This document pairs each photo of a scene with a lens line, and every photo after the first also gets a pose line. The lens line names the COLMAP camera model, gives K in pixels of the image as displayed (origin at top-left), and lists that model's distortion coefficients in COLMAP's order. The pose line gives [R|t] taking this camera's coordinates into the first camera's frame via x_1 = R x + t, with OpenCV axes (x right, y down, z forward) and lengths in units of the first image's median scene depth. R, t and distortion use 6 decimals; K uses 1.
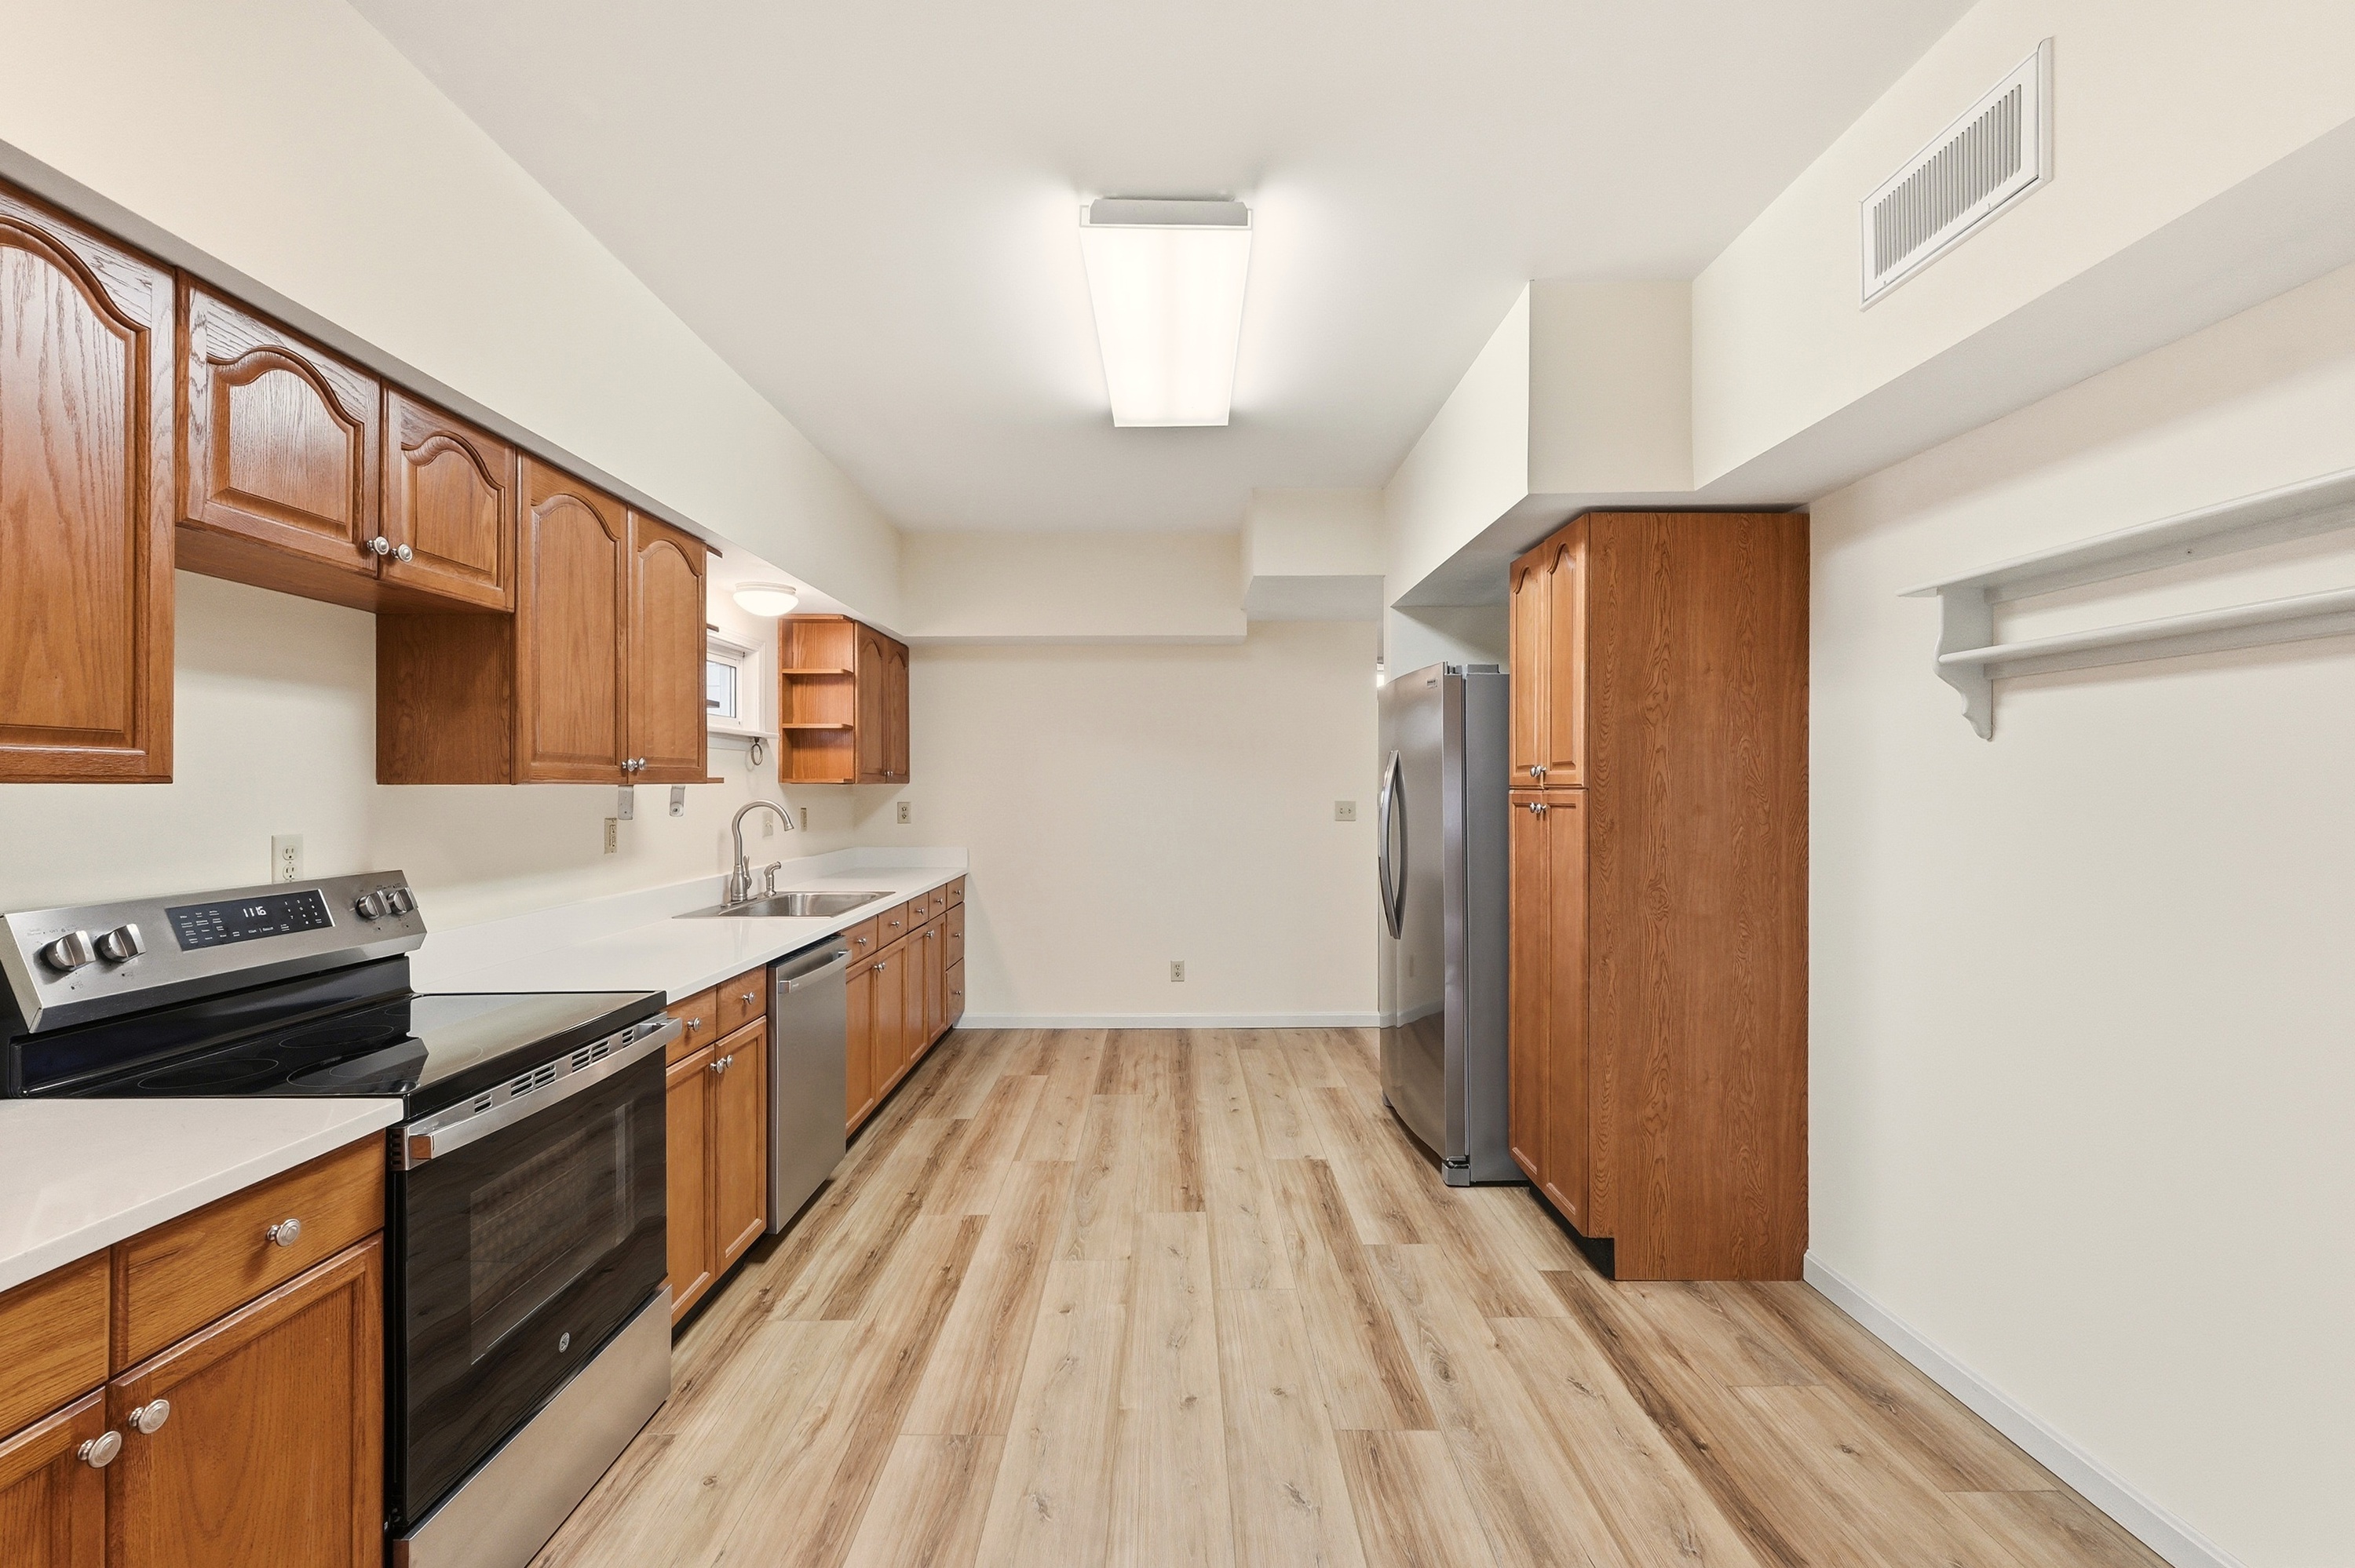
lens RADIAL K [[1003.3, 0, 1171.7], [0, 1003.3, 783.6], [0, 0, 1]] dist [-0.000579, -0.000467]
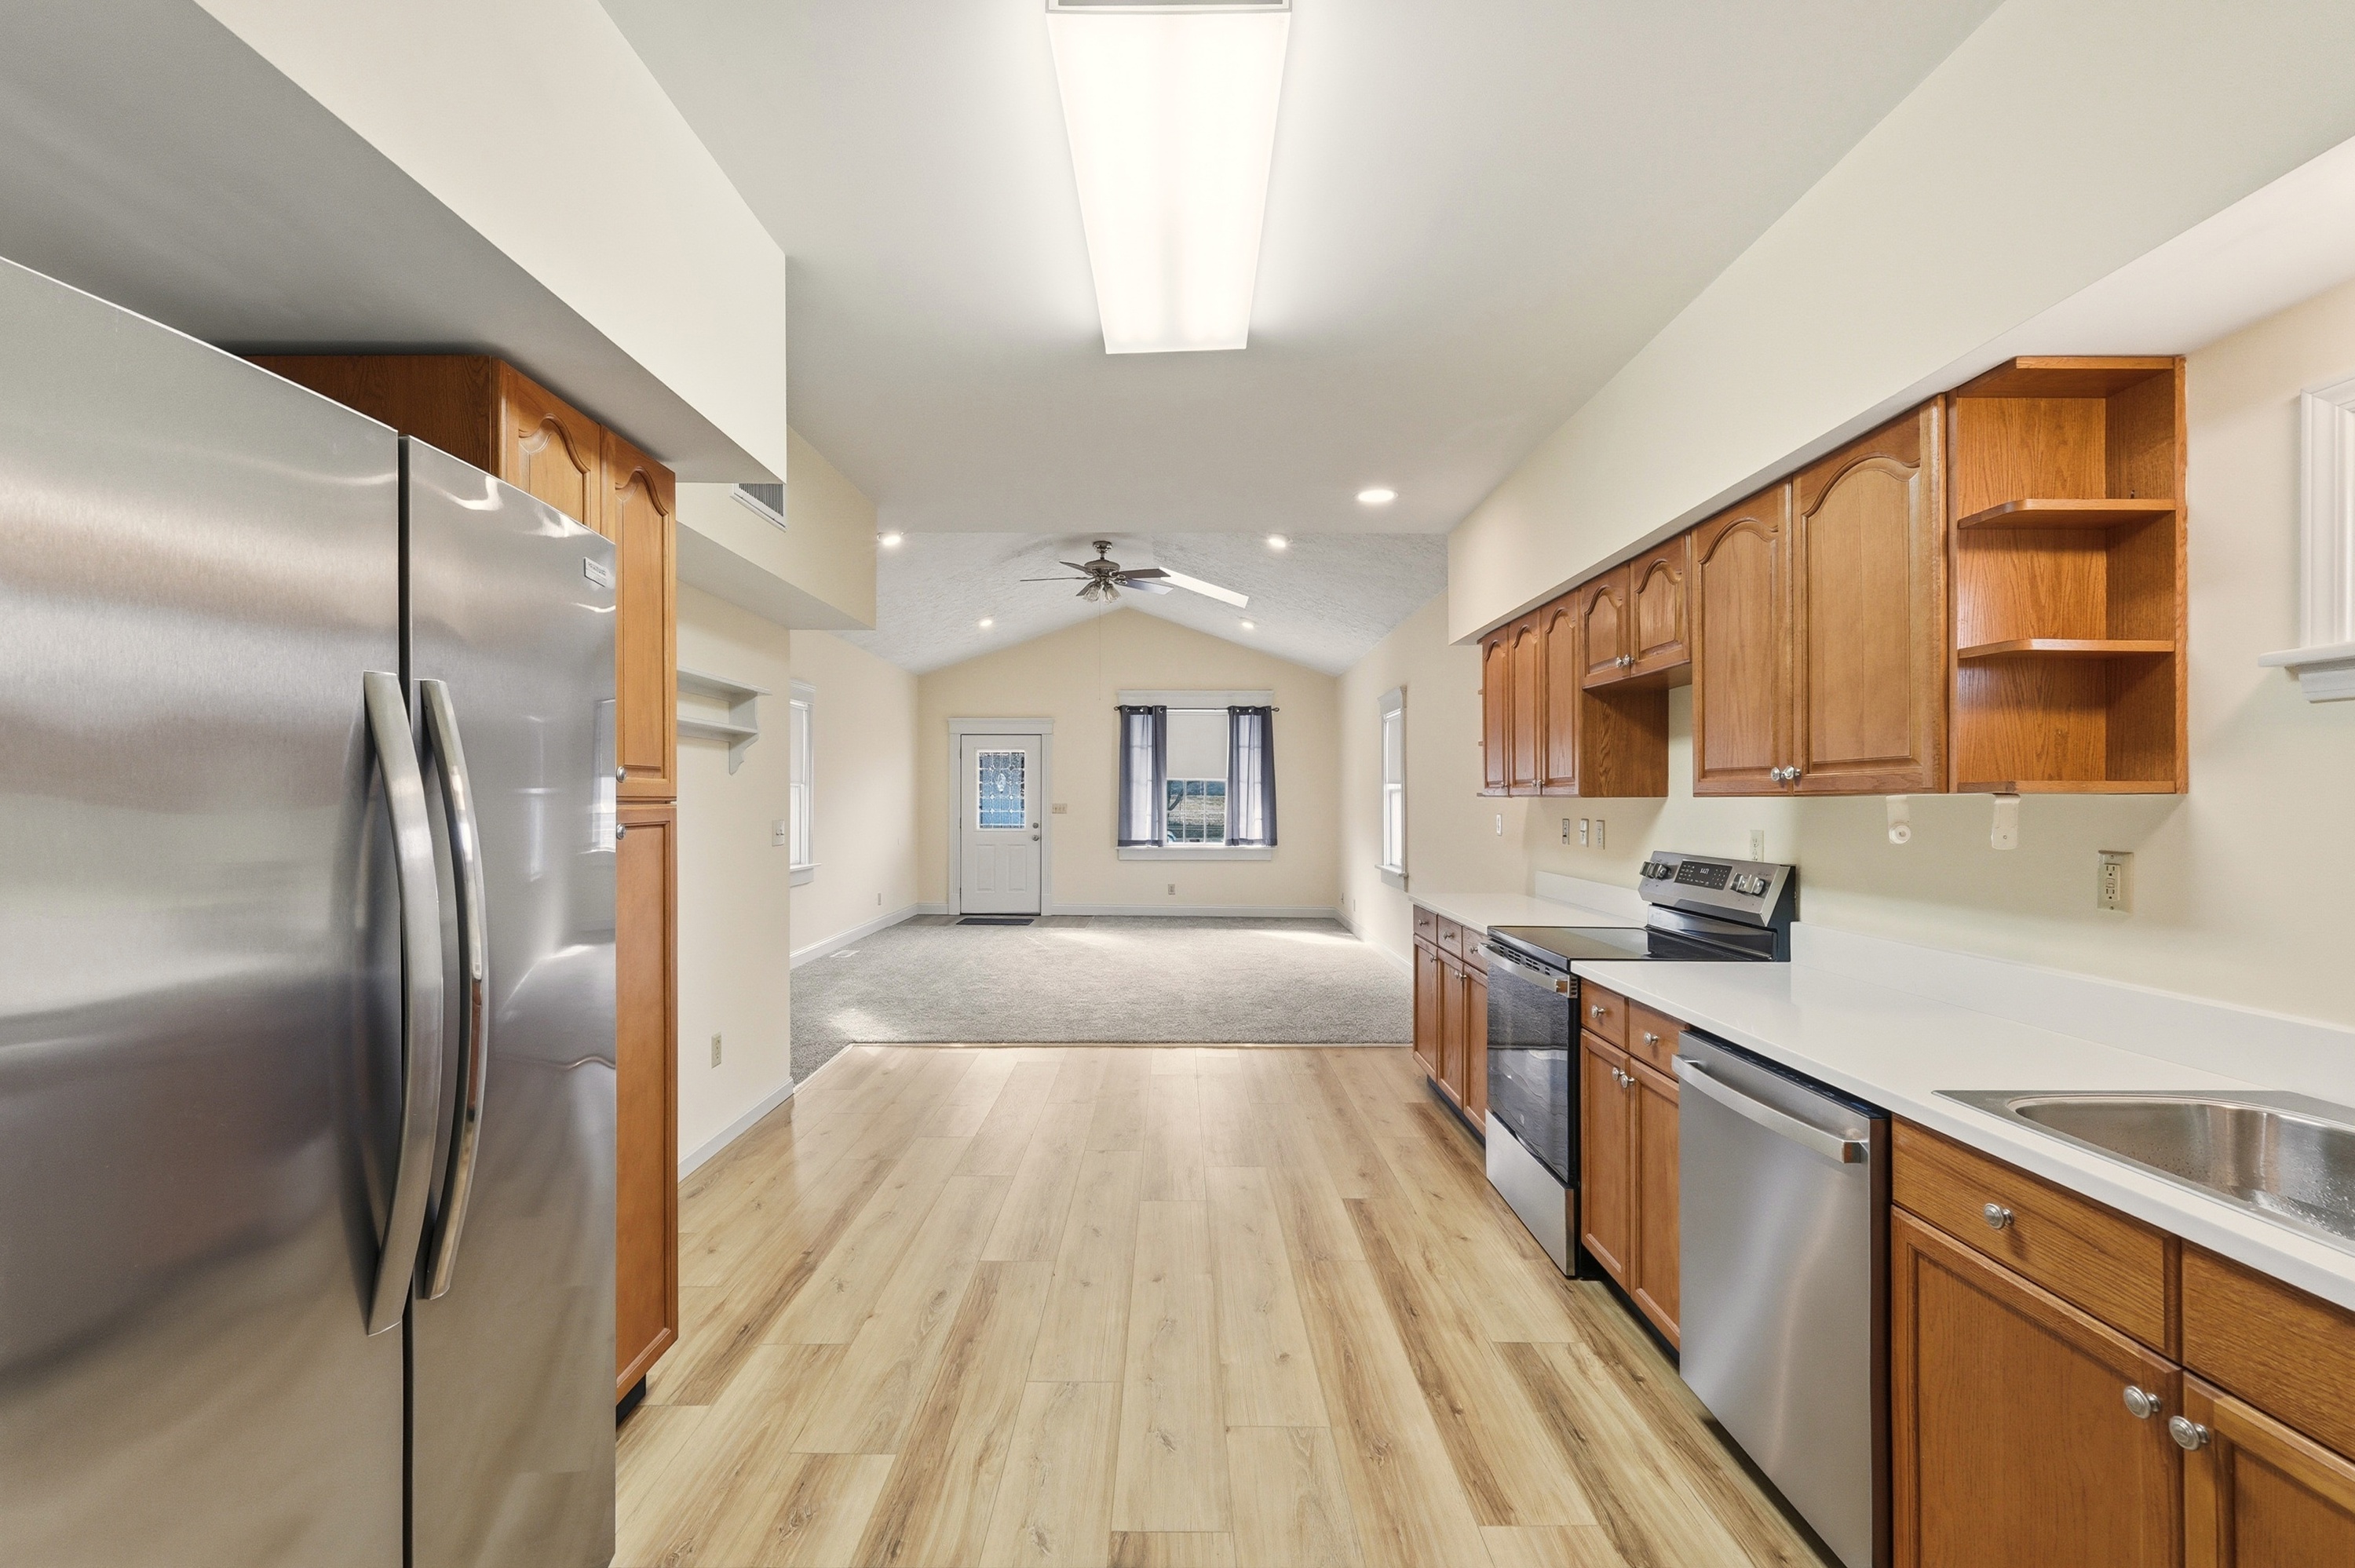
lens RADIAL K [[1003.3, 0, 1166.3], [0, 1003.3, 791.7], [0, 0, 1]] dist [-0.000579, -0.000467]
pose [[-0.999952, 0.001588, 0.009617, -0.005033], [0.001514, 0.999969, -0.007714, 0.003290], [-0.009629, -0.007699, -0.999924, 1.833348]]
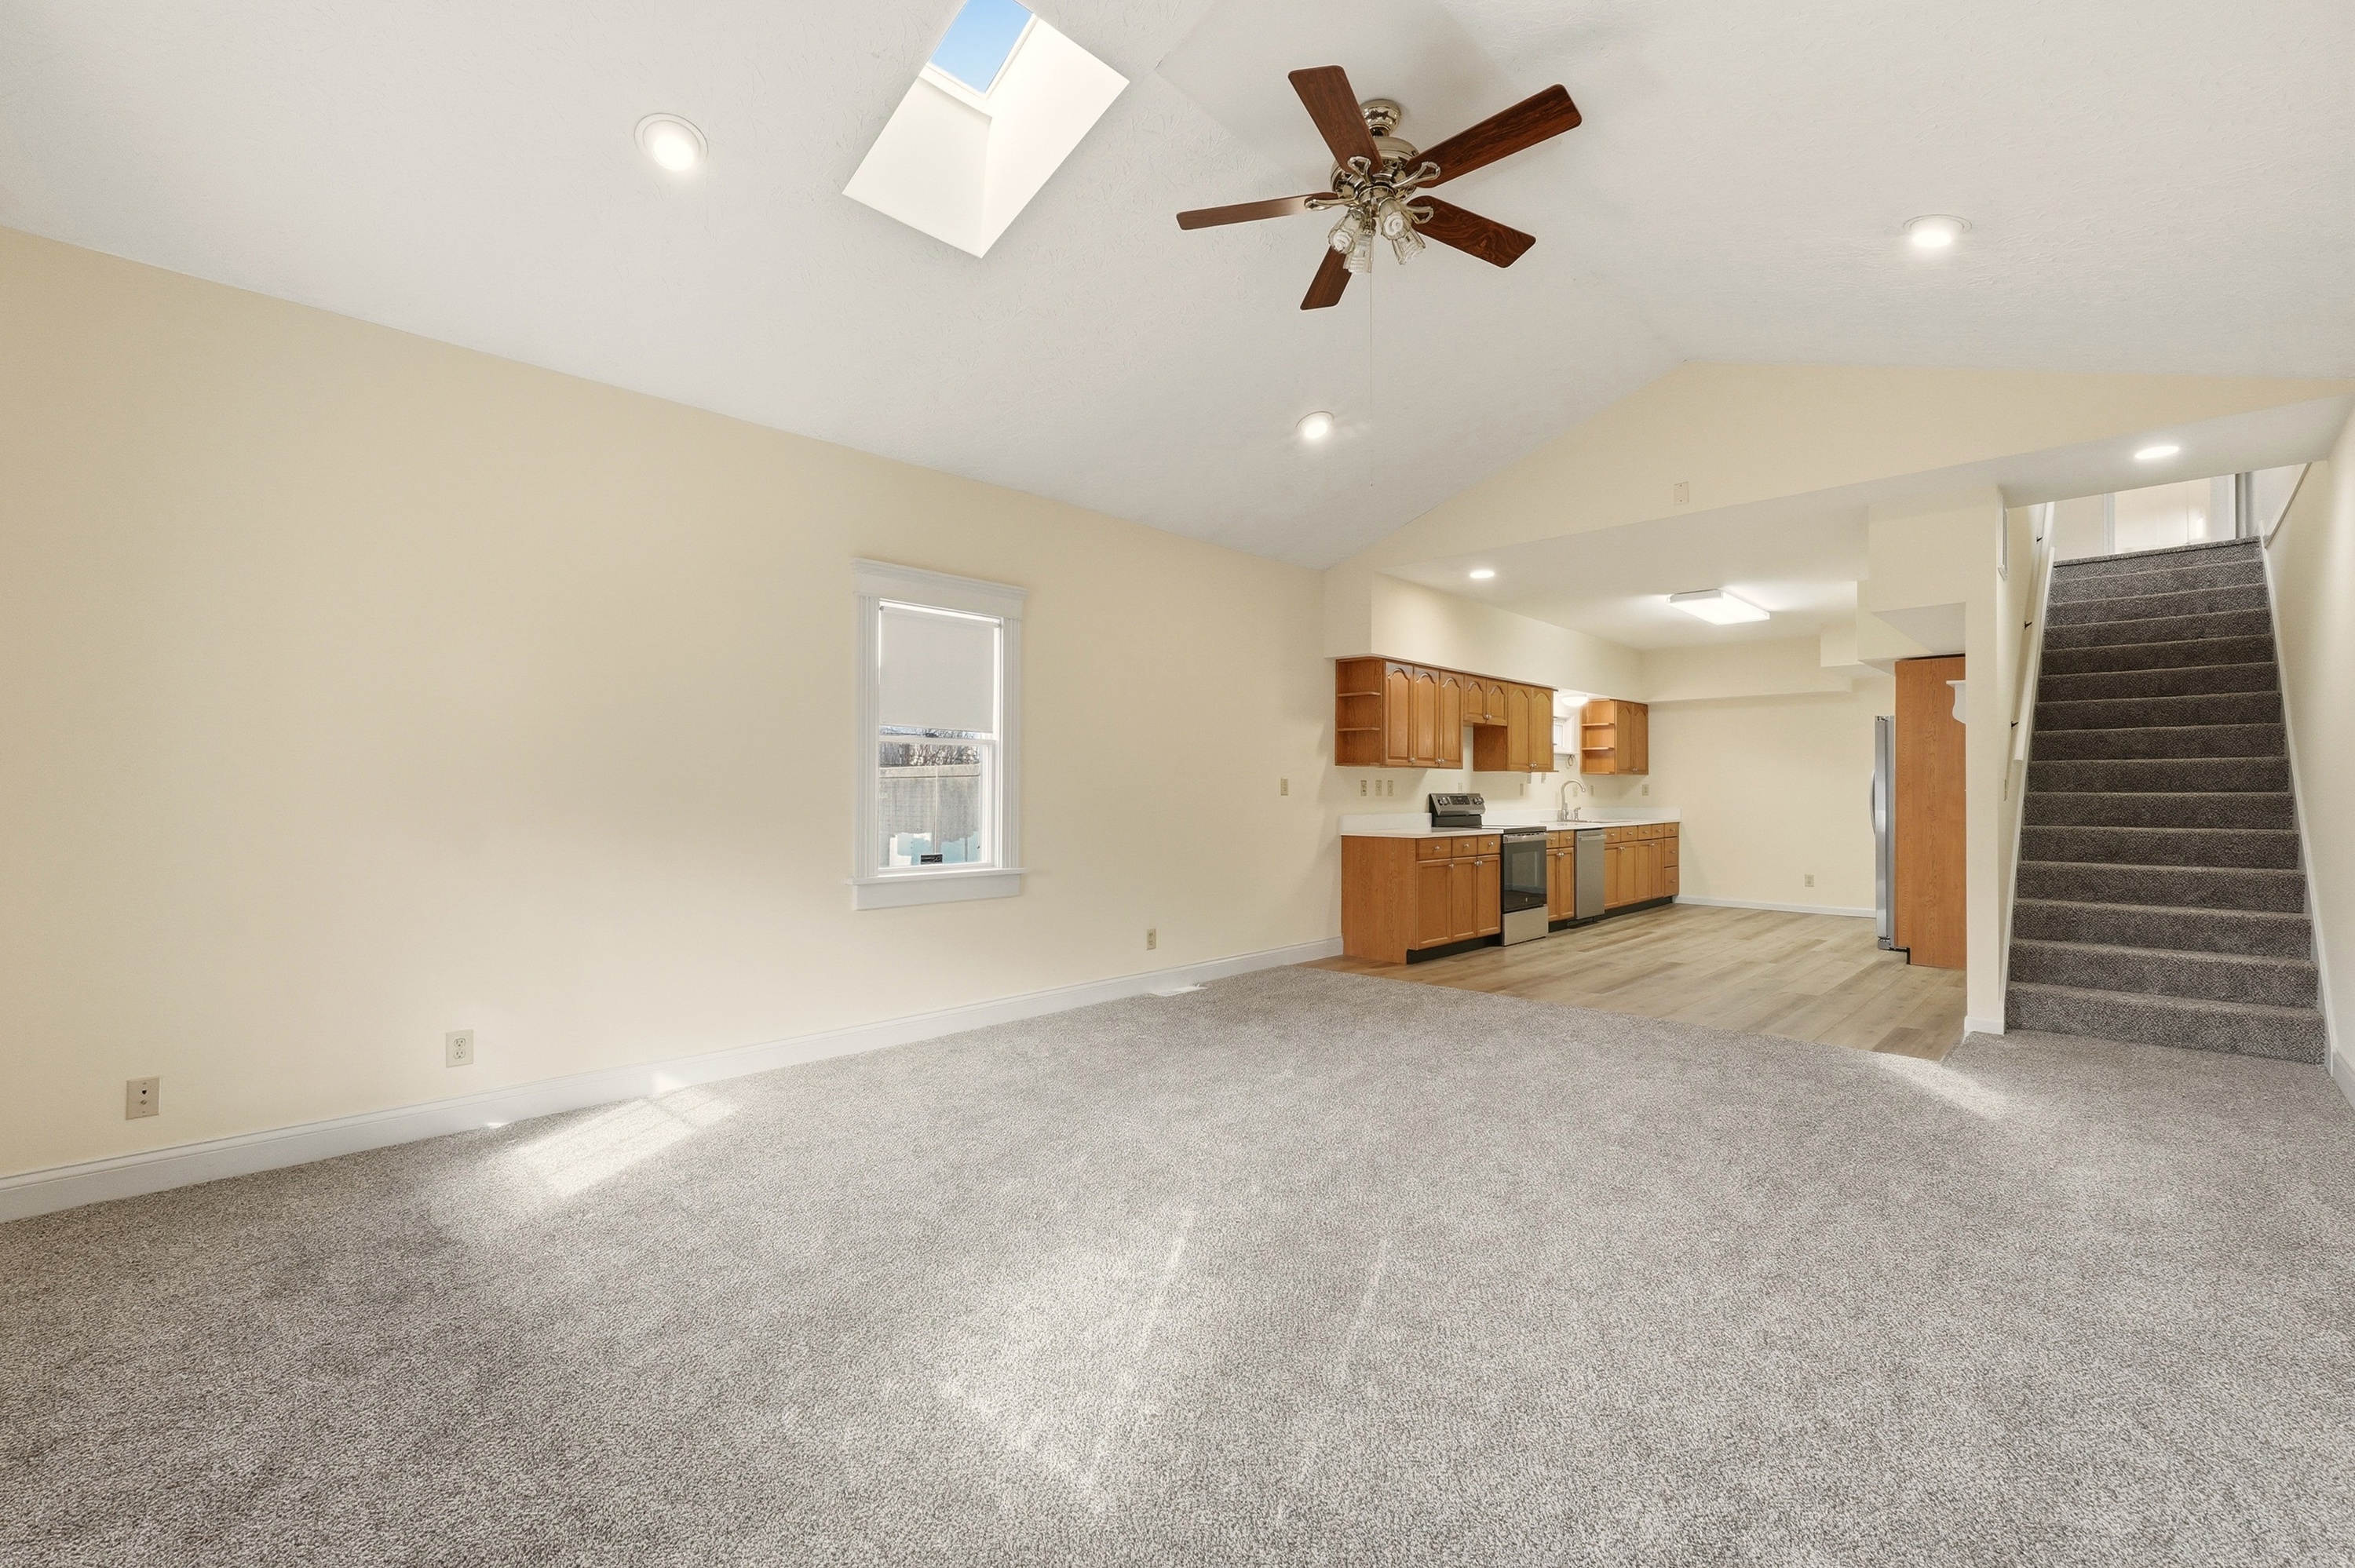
lens RADIAL K [[1003.3, 0, 1174.9], [0, 1003.3, 782.8], [0, 0, 1]] dist [-0.000579, -0.000467]
pose [[0.720257, -0.002240, -0.693703, 0.861648], [-0.002748, 0.999978, -0.006081, 0.059237], [0.693702, 0.006286, 0.720235, -2.098067]]
